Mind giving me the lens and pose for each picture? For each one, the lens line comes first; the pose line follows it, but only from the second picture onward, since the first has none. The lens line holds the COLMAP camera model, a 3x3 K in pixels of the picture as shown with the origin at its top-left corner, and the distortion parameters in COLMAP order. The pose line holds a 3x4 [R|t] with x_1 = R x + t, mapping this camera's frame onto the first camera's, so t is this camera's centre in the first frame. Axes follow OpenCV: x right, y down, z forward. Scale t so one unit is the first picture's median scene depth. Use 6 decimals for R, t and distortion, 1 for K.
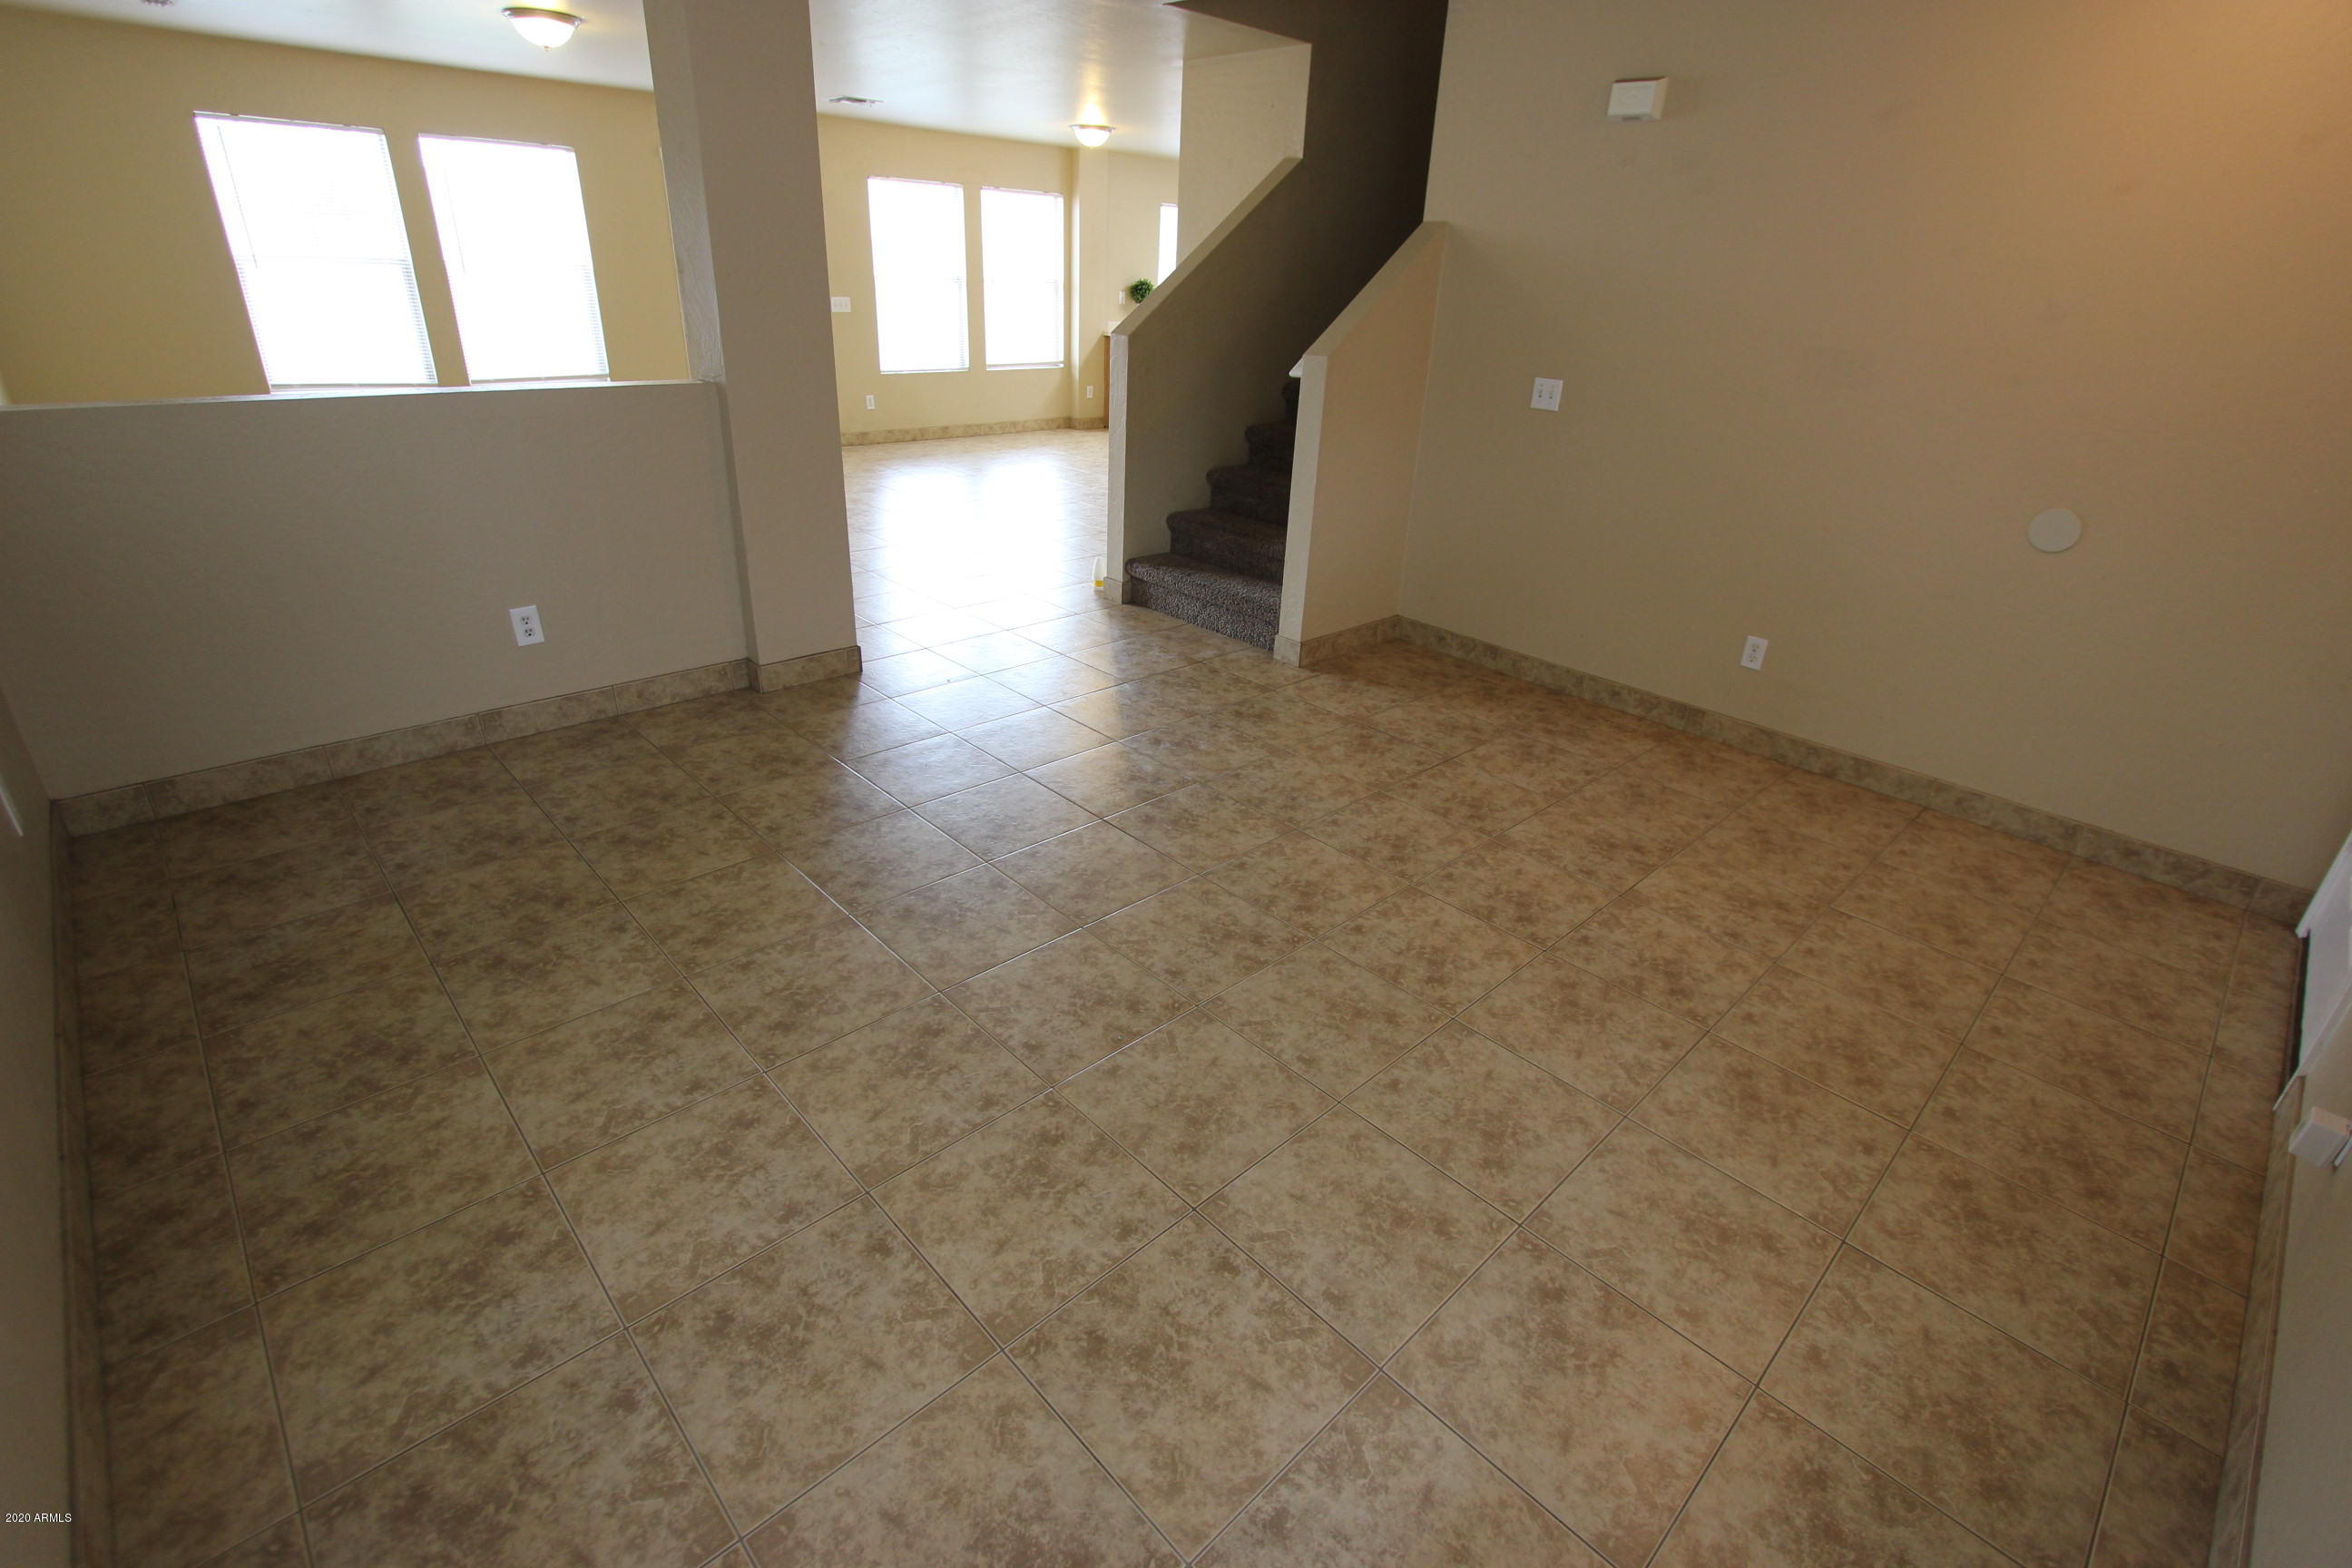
lens RADIAL K [[1080.3, 0, 1182.4], [0, 1080.3, 773.2], [0, 0, 1]] dist [-0.020345, 0.003267]
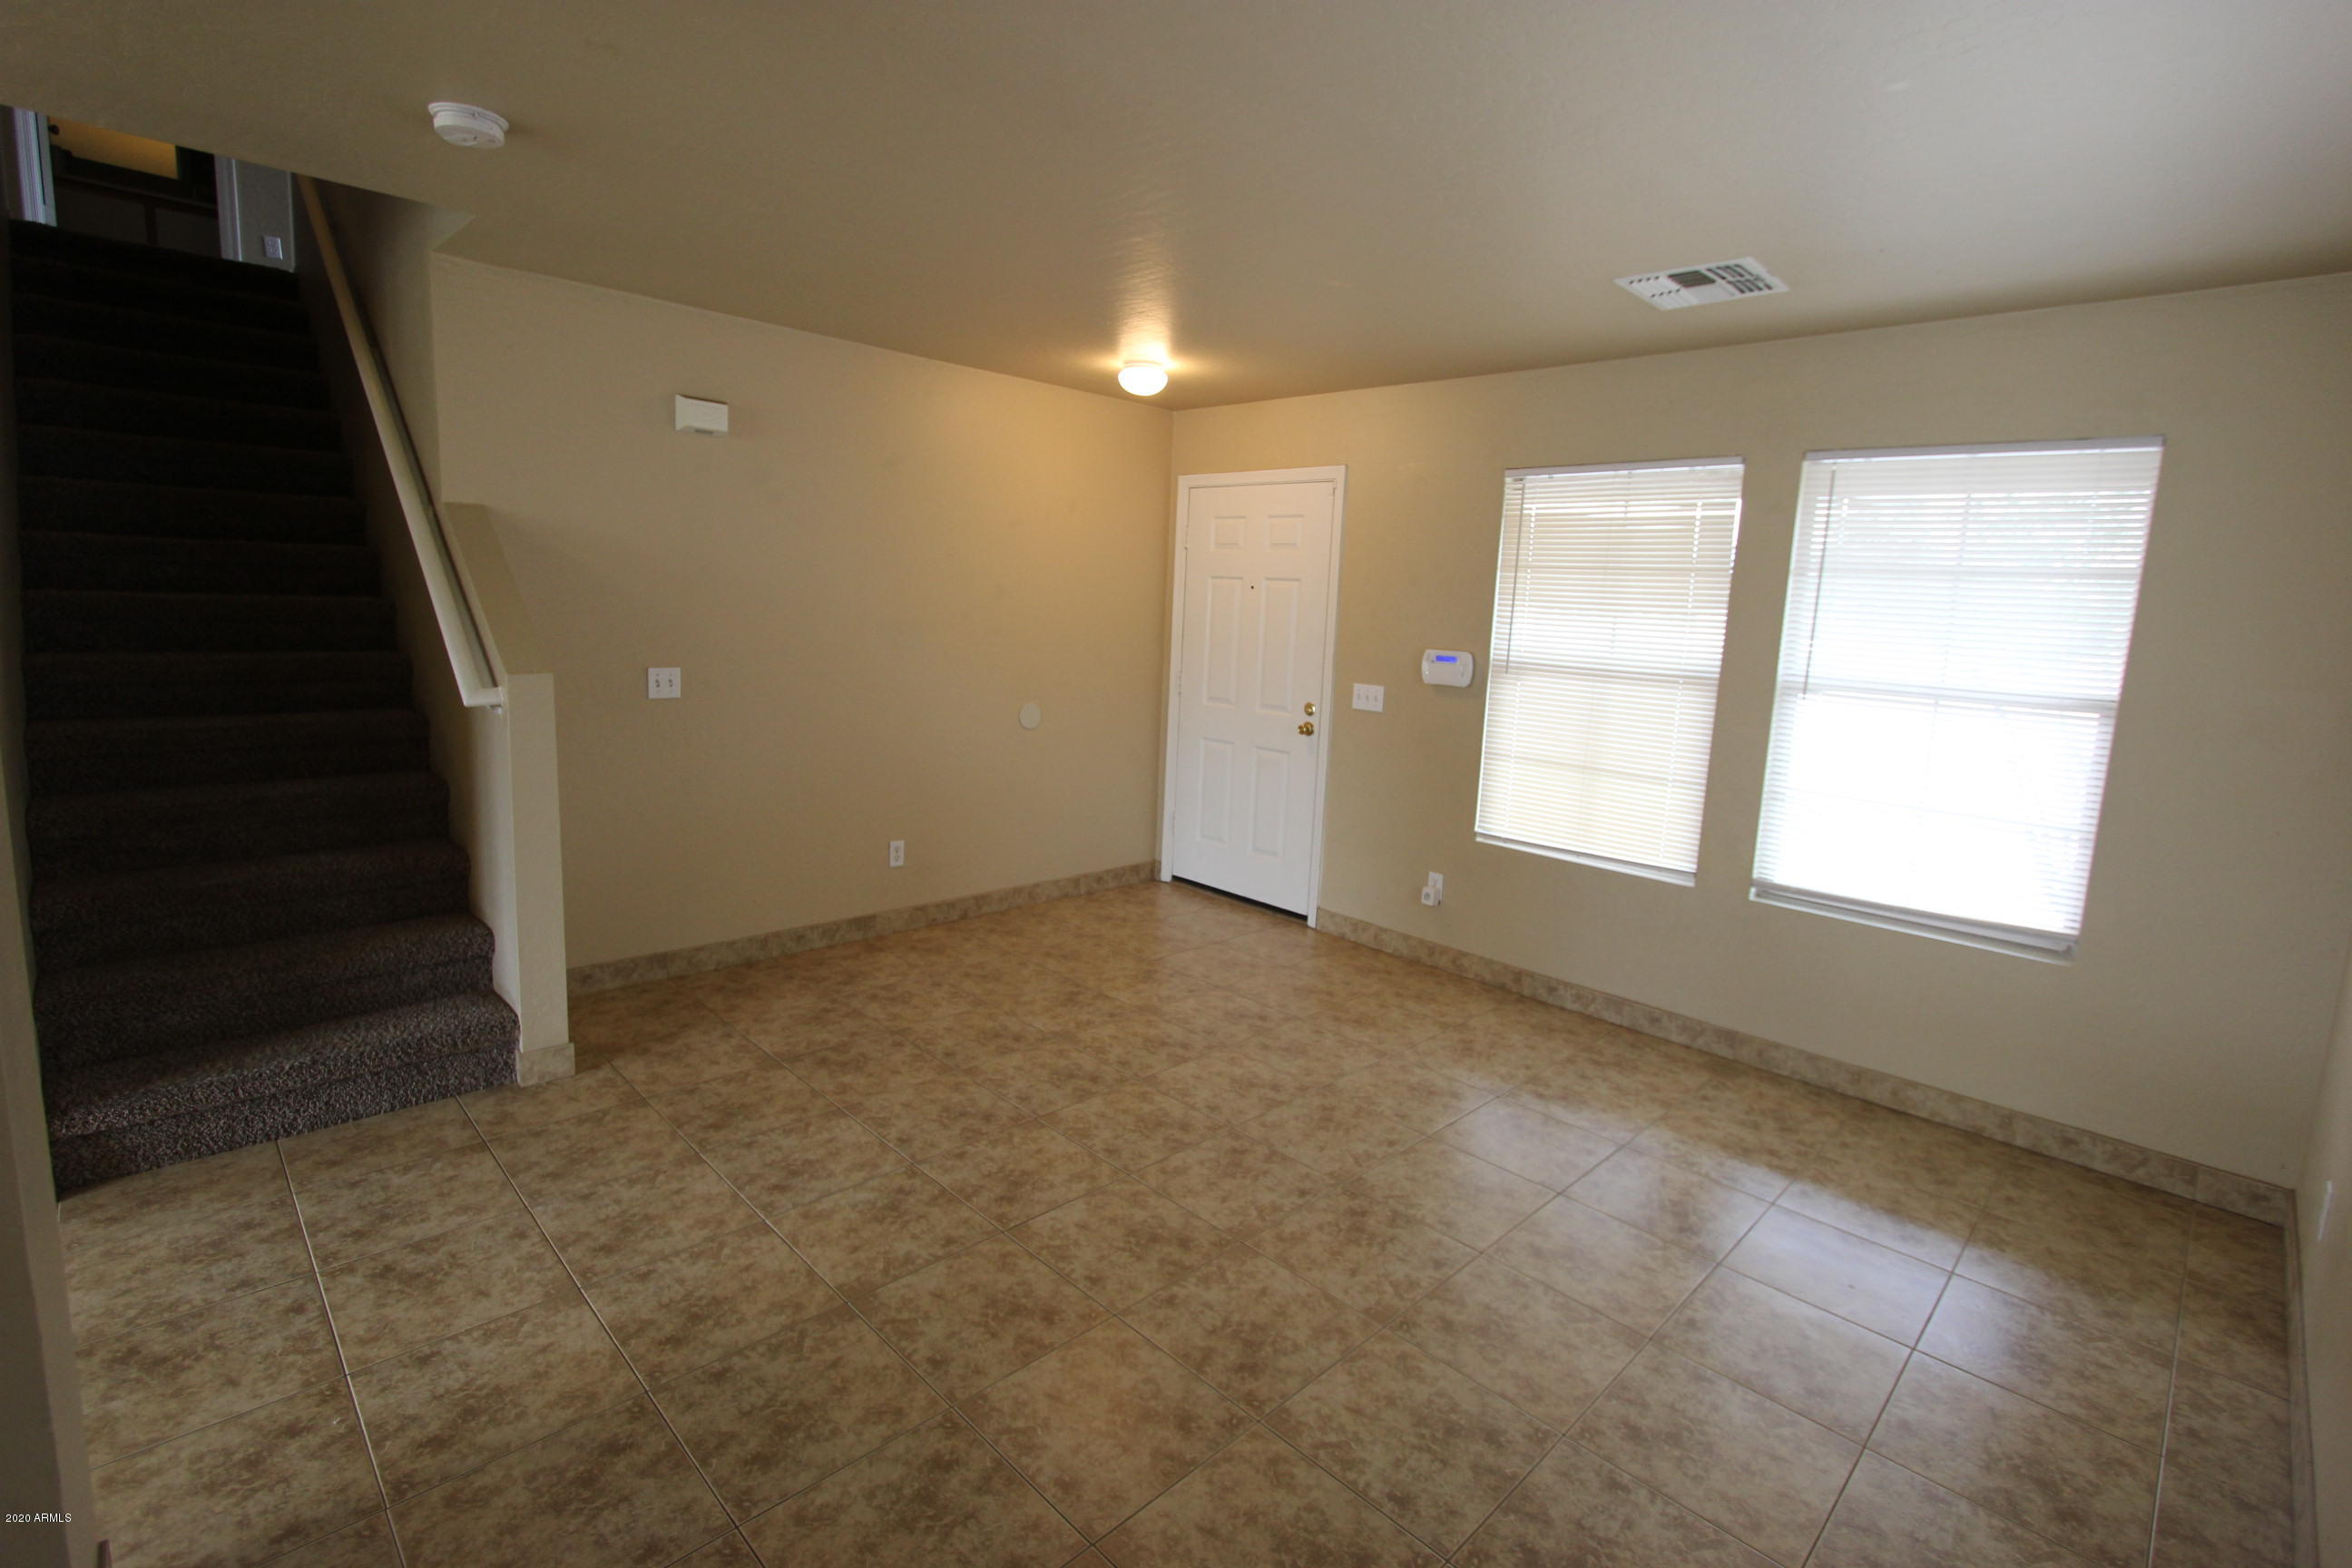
lens RADIAL K [[1080.3, 0, 1180.7], [0, 1080.3, 779.5], [0, 0, 1]] dist [-0.020345, 0.003267]
pose [[-0.020669, -0.212095, 0.977030, -0.678463], [0.380725, 0.901939, 0.203849, -0.322738], [-0.924457, 0.376193, 0.062108, 0.597970]]
